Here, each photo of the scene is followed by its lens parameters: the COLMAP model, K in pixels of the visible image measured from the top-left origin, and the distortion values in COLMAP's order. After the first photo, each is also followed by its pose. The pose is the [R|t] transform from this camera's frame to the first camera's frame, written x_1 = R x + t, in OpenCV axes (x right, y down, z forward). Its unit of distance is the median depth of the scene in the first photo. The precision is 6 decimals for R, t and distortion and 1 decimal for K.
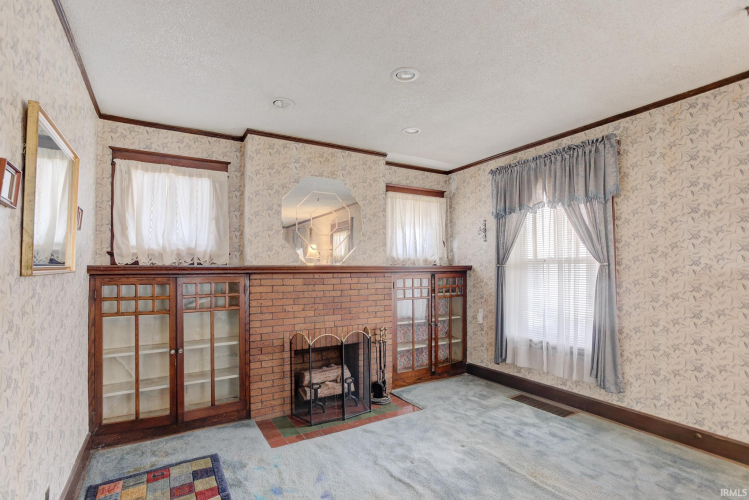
lens RADIAL K [[371.3, 0, 387.0], [0, 371.3, 263.4], [0, 0, 1]] dist [-0.043234, 0.006821]
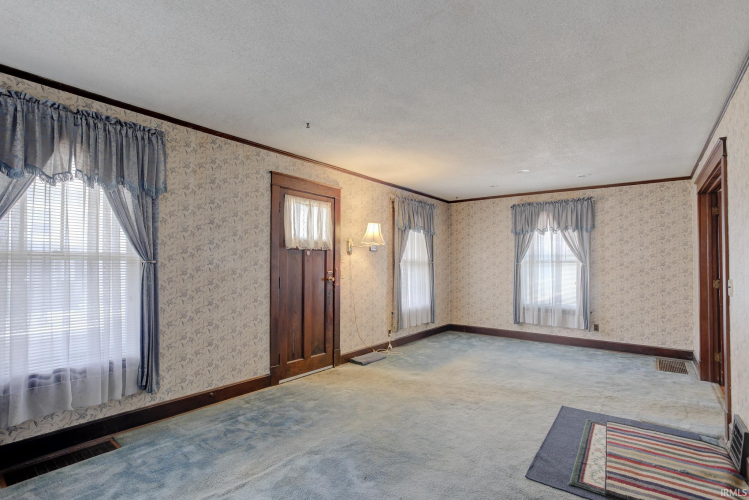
lens RADIAL K [[371.3, 0, 347.0], [0, 371.3, 261.5], [0, 0, 1]] dist [-0.043234, 0.006821]
pose [[-0.329022, 0.016758, 0.944174, -0.443369], [-0.012412, 0.999679, -0.022069, 0.014417], [-0.944241, -0.018980, -0.328708, 0.766143]]
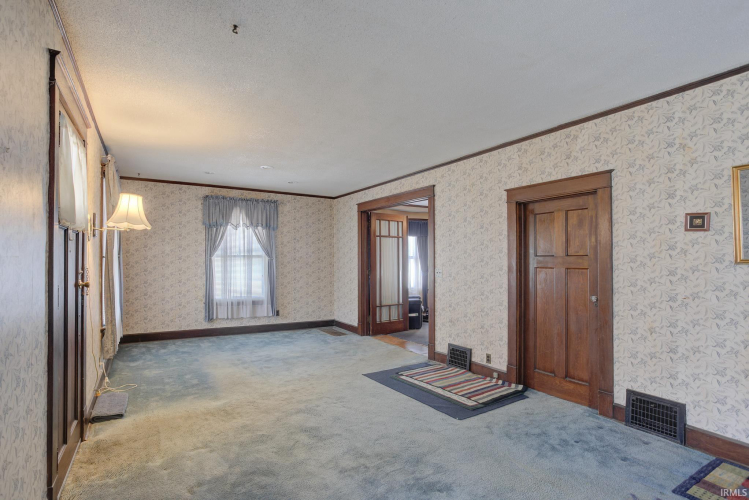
lens RADIAL K [[371.3, 0, 368.4], [0, 371.3, 256.5], [0, 0, 1]] dist [-0.043234, 0.006821]
pose [[-0.999880, 0.003403, -0.015086, 0.333437], [0.003789, 0.999663, -0.025669, 0.016575], [0.014994, -0.025723, -0.999557, 1.141949]]
